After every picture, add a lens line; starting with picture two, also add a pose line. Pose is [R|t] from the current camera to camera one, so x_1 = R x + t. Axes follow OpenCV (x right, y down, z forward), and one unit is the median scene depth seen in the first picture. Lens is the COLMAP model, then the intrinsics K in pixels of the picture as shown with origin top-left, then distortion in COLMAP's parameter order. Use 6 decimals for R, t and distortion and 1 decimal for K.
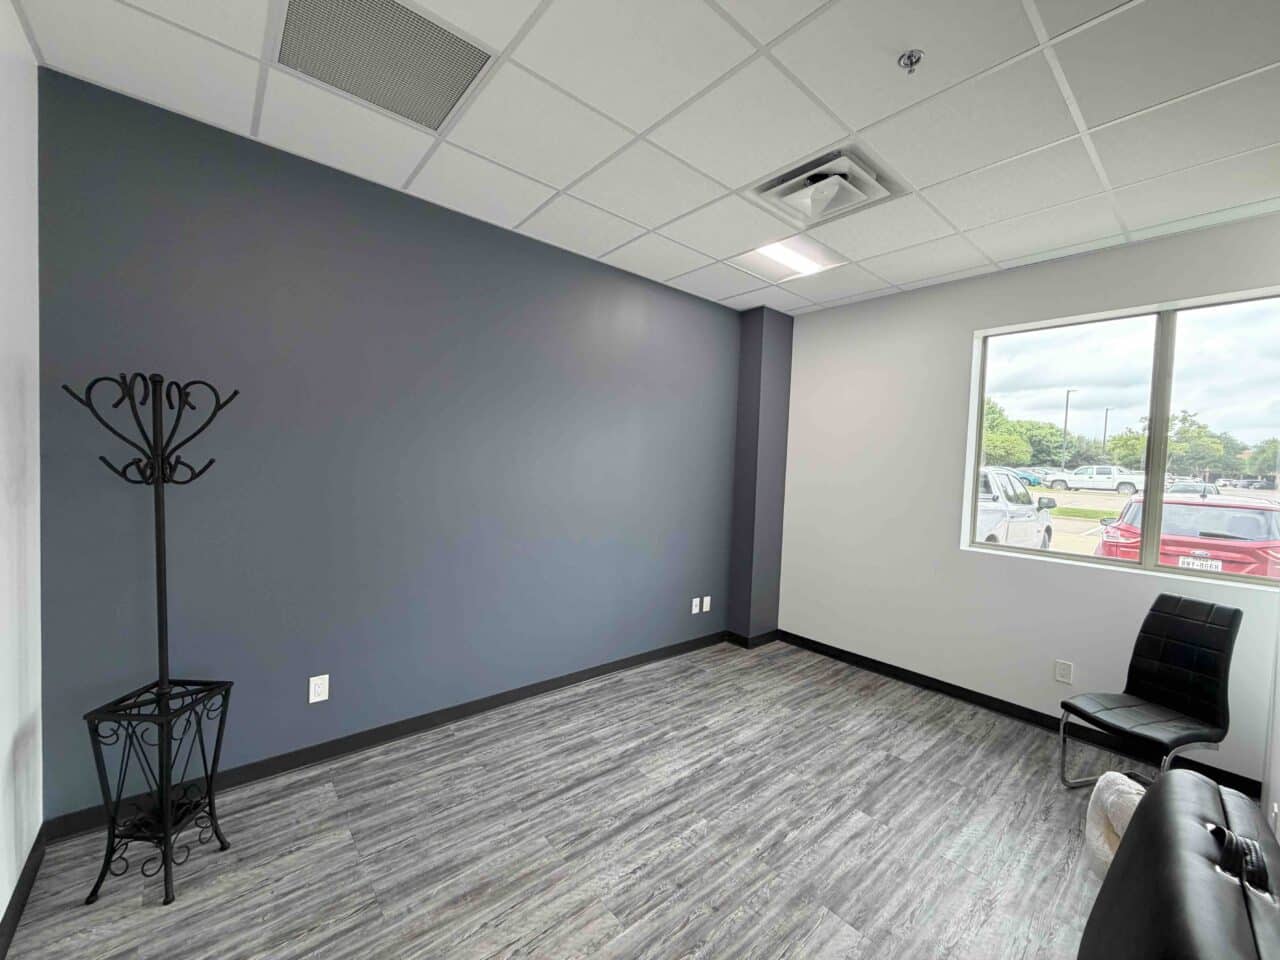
lens RADIAL K [[513.6, 0, 640.0], [0, 513.6, 480.0], [0, 0, 1]] dist [0.001078, 0.000166]
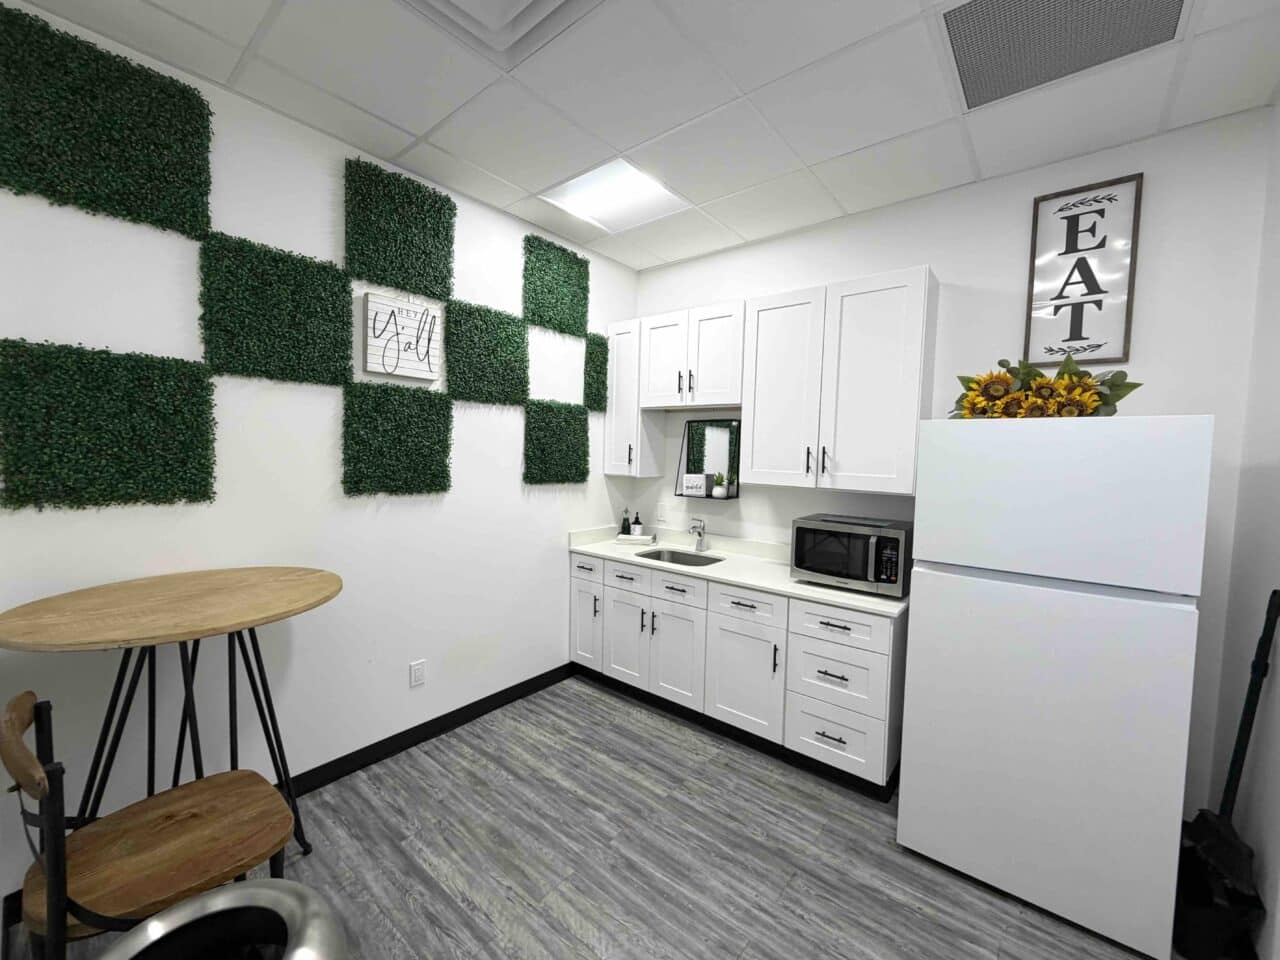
lens RADIAL K [[513.6, 0, 640.0], [0, 513.6, 480.0], [0, 0, 1]] dist [0.001078, 0.000166]
pose [[0.177974, -0.016066, -0.983904, 0.600641], [-0.076068, 0.996650, -0.030034, 0.002137], [0.981091, 0.080188, 0.176156, 0.618909]]
